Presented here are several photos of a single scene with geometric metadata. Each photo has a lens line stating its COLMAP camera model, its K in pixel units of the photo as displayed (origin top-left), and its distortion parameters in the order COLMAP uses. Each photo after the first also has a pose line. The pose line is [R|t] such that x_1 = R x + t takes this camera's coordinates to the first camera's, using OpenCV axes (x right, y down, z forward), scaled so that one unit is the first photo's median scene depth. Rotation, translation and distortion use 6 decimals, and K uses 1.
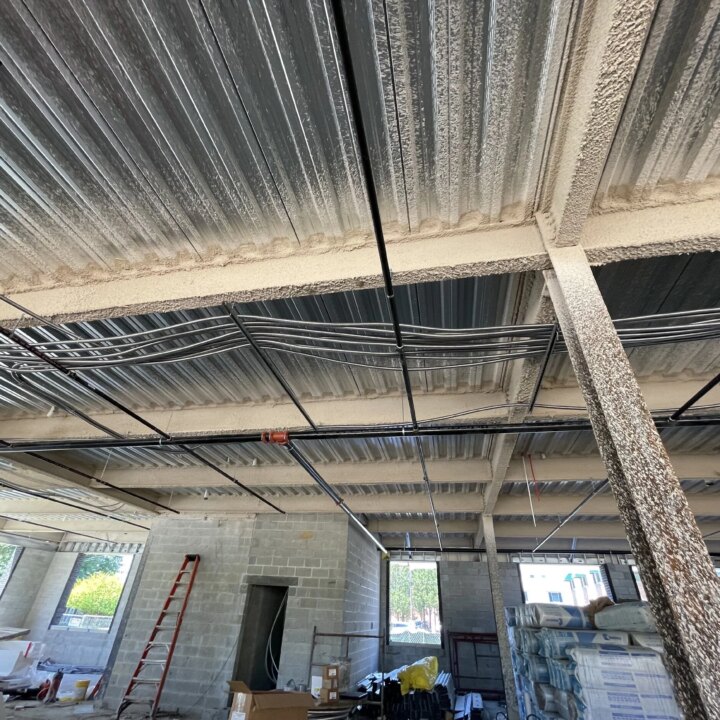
lens RADIAL K [[384.7, 0, 359.2], [0, 384.7, 359.2], [0, 0, 1]] dist [-0.000252, 0.000052]
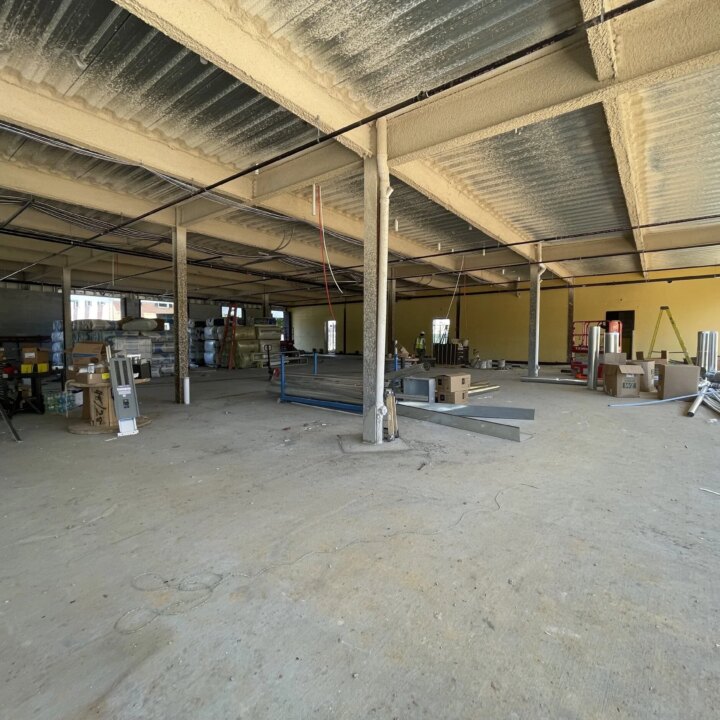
lens RADIAL K [[384.7, 0, 358.2], [0, 384.7, 358.6], [0, 0, 1]] dist [-0.000252, 0.000052]
pose [[0.436279, -0.092575, 0.895036, -0.648381], [-0.488258, 0.811163, 0.321898, -0.418578], [-0.755820, -0.577446, 0.308694, -0.625227]]
